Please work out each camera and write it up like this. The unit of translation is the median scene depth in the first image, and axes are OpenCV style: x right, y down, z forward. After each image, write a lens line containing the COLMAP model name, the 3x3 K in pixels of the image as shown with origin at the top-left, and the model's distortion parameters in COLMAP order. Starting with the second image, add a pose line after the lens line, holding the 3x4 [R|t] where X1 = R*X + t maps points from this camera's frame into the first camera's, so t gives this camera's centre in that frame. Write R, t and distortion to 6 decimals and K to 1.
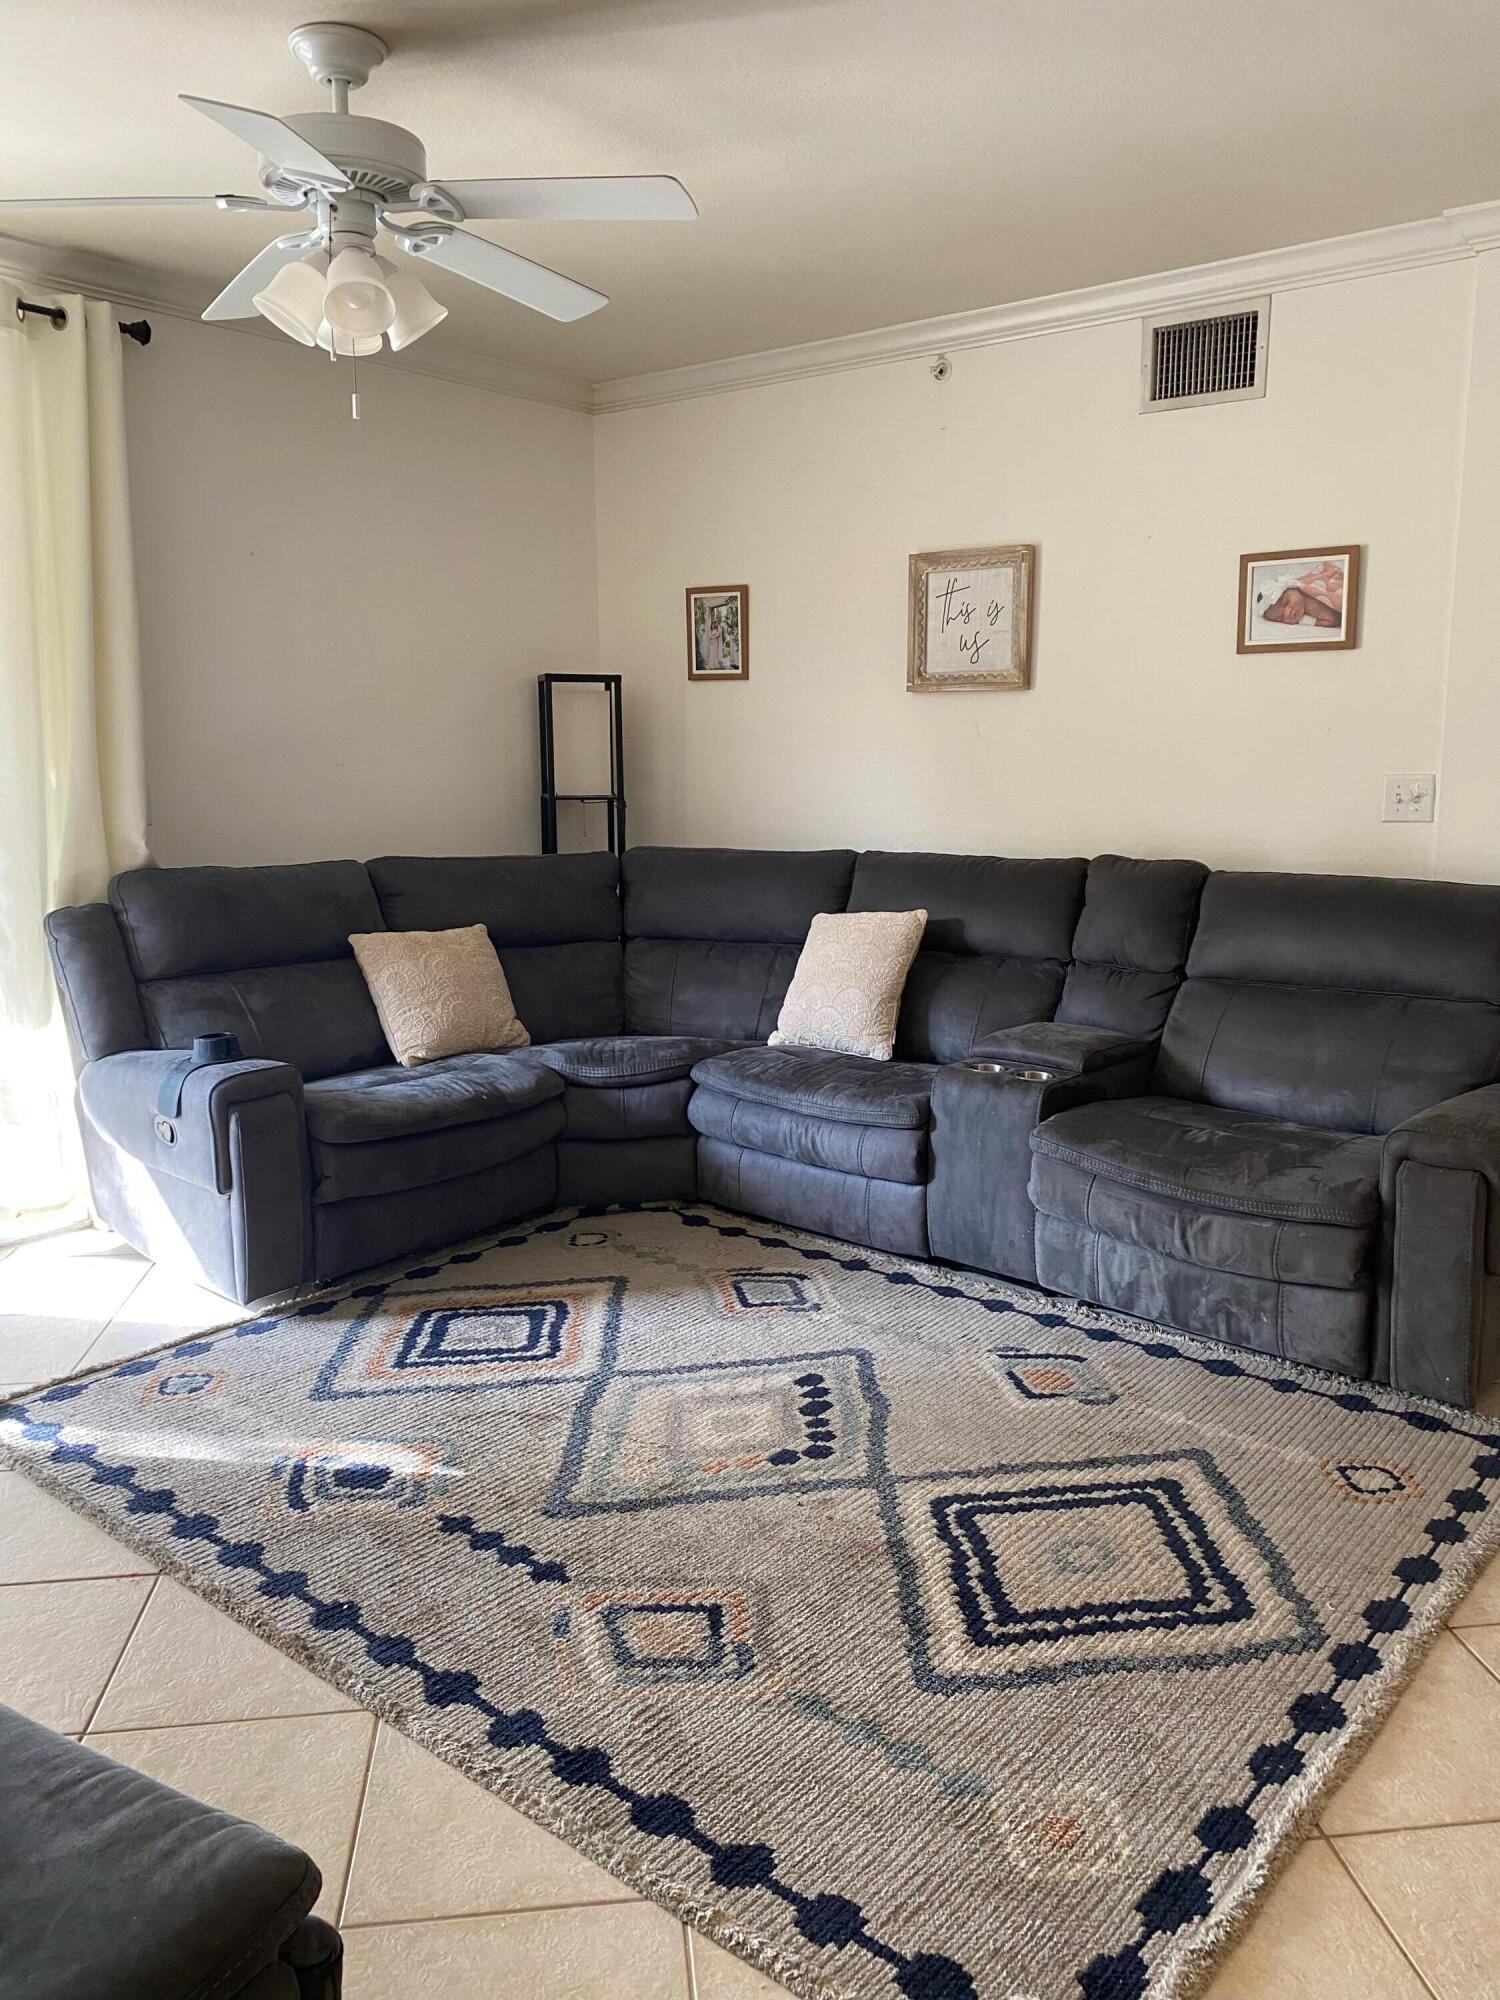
lens RADIAL K [[1503.8, 0, 794.5], [0, 1503.8, 994.9], [0, 0, 1]] dist [0.041390, -0.094954]
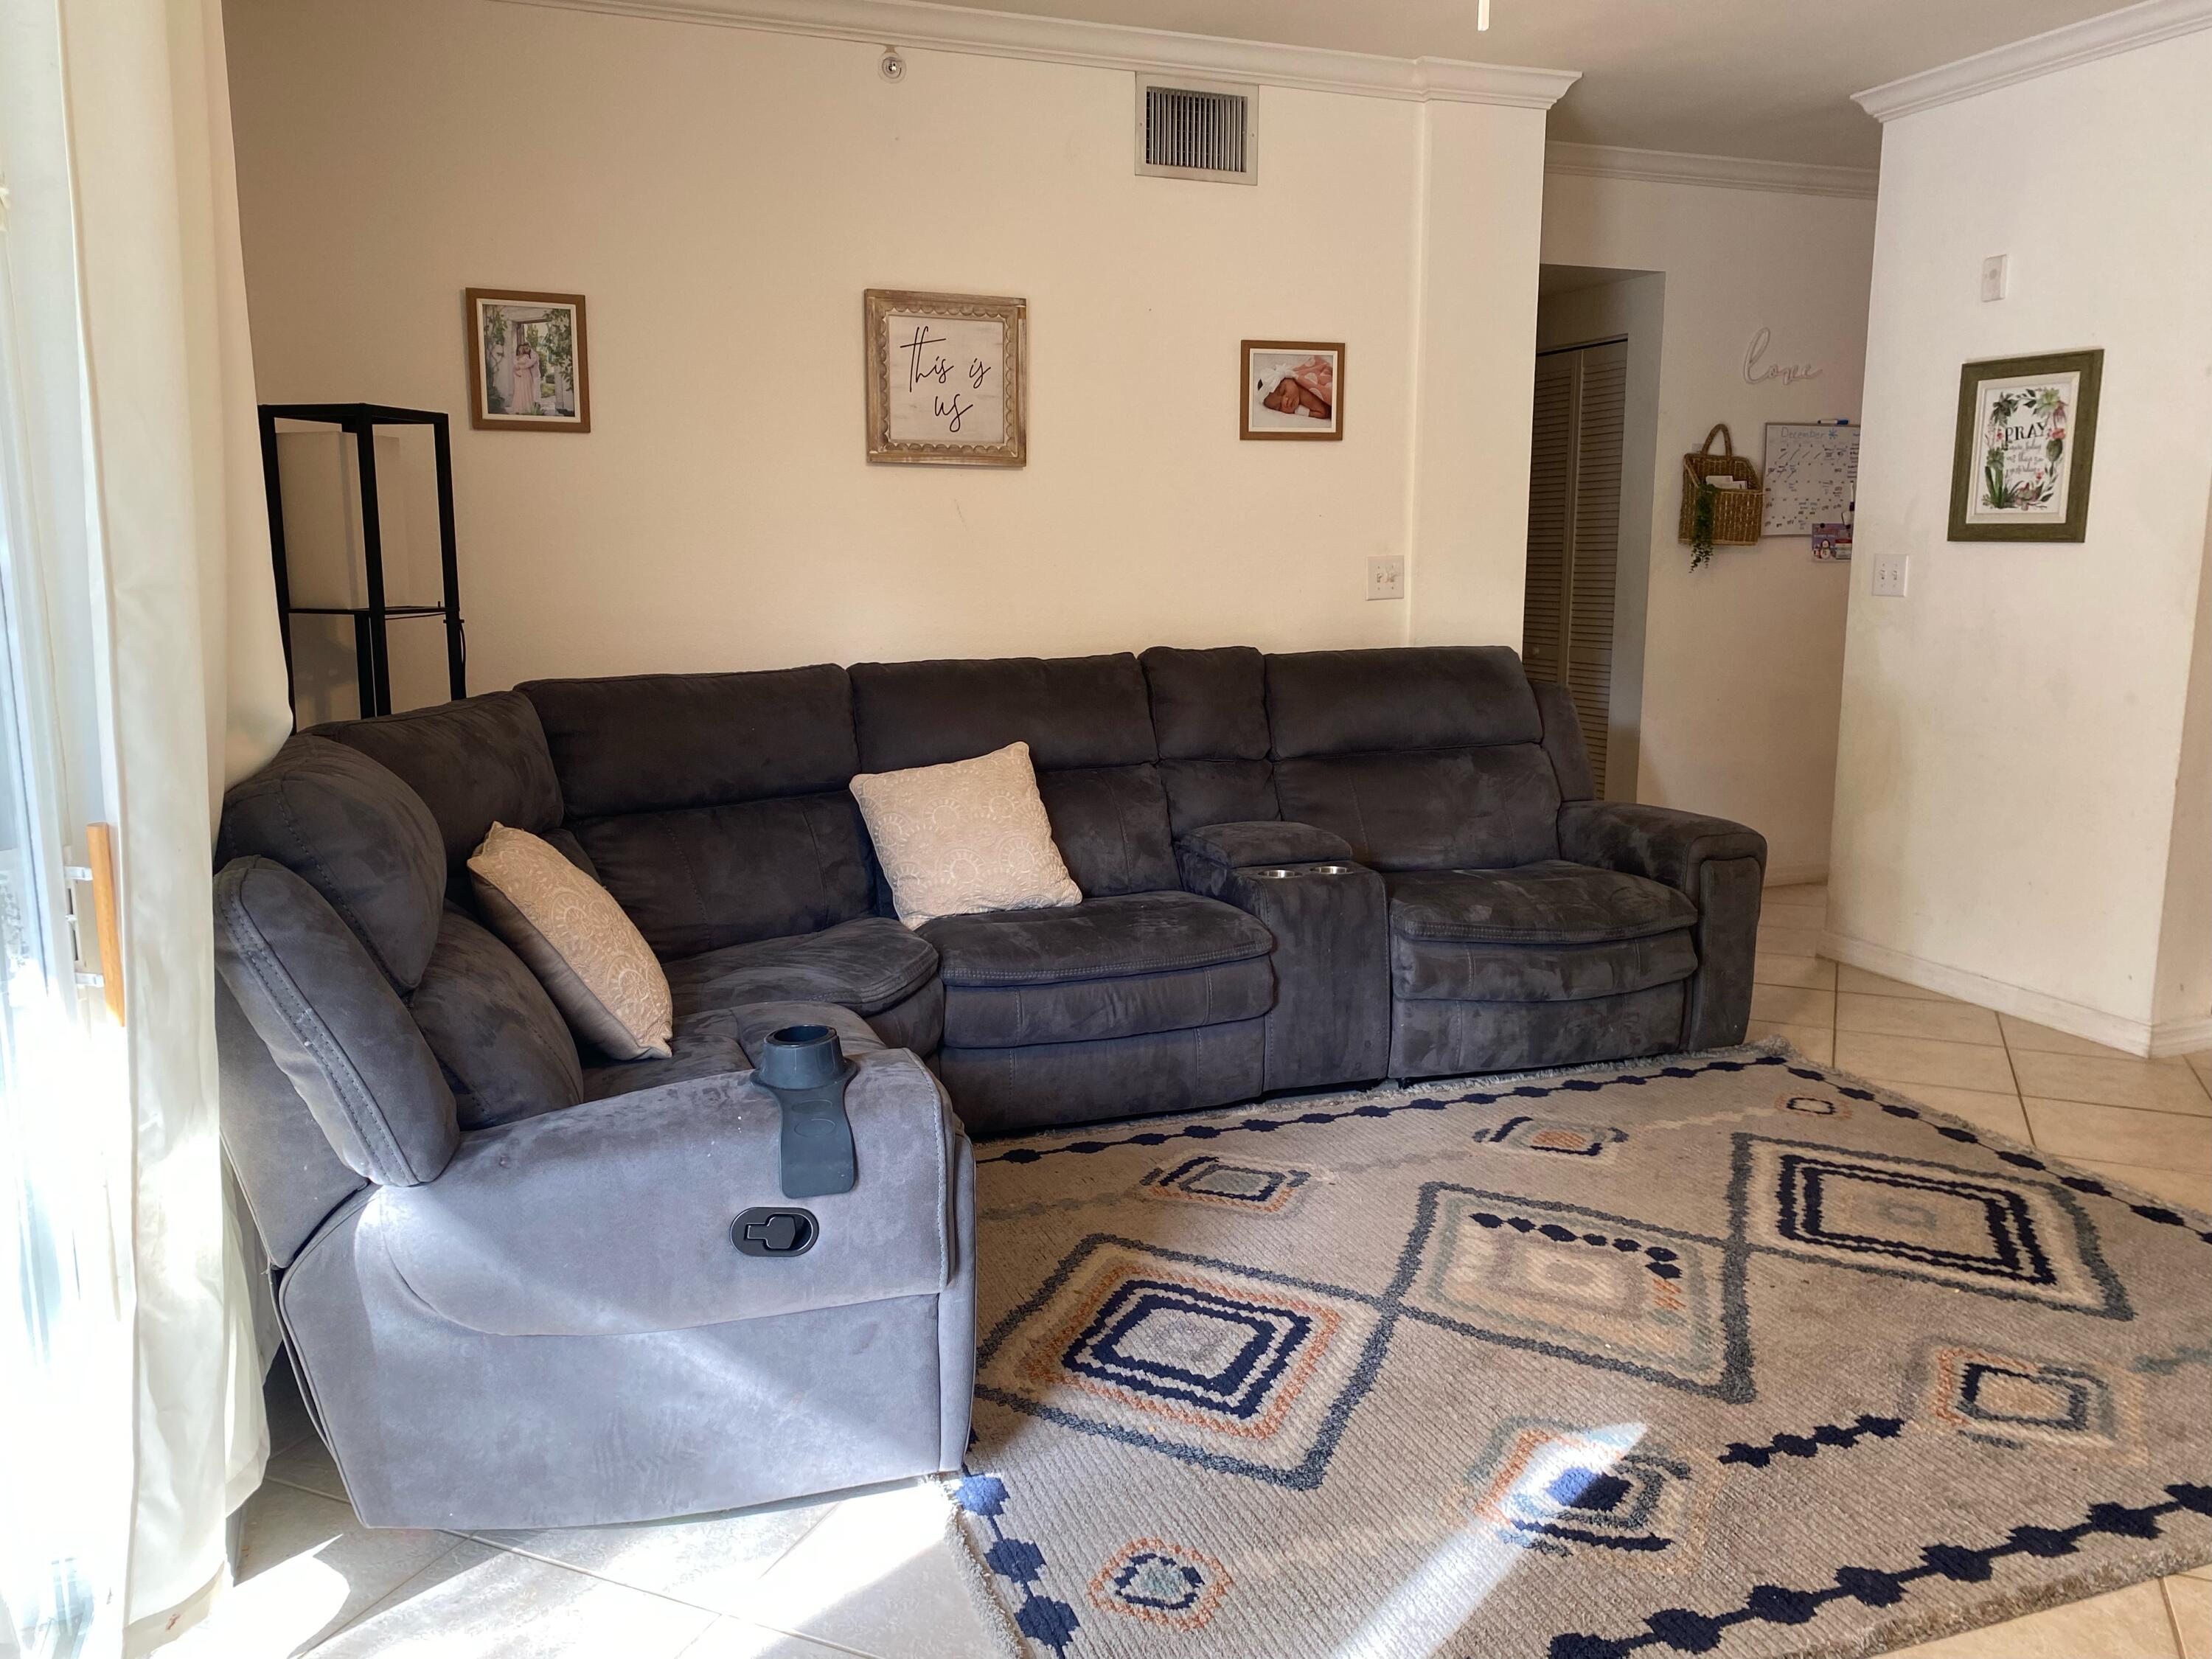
lens RADIAL K [[1662.4, 0, 1106.0], [0, 1662.4, 829.5], [0, 0, 1]] dist [0.013590, 0.004330]
pose [[0.513219, -0.144145, 0.846067, -0.940460], [0.144418, 0.986243, 0.080424, -0.091307], [-0.846020, 0.080913, 0.526976, 0.660075]]
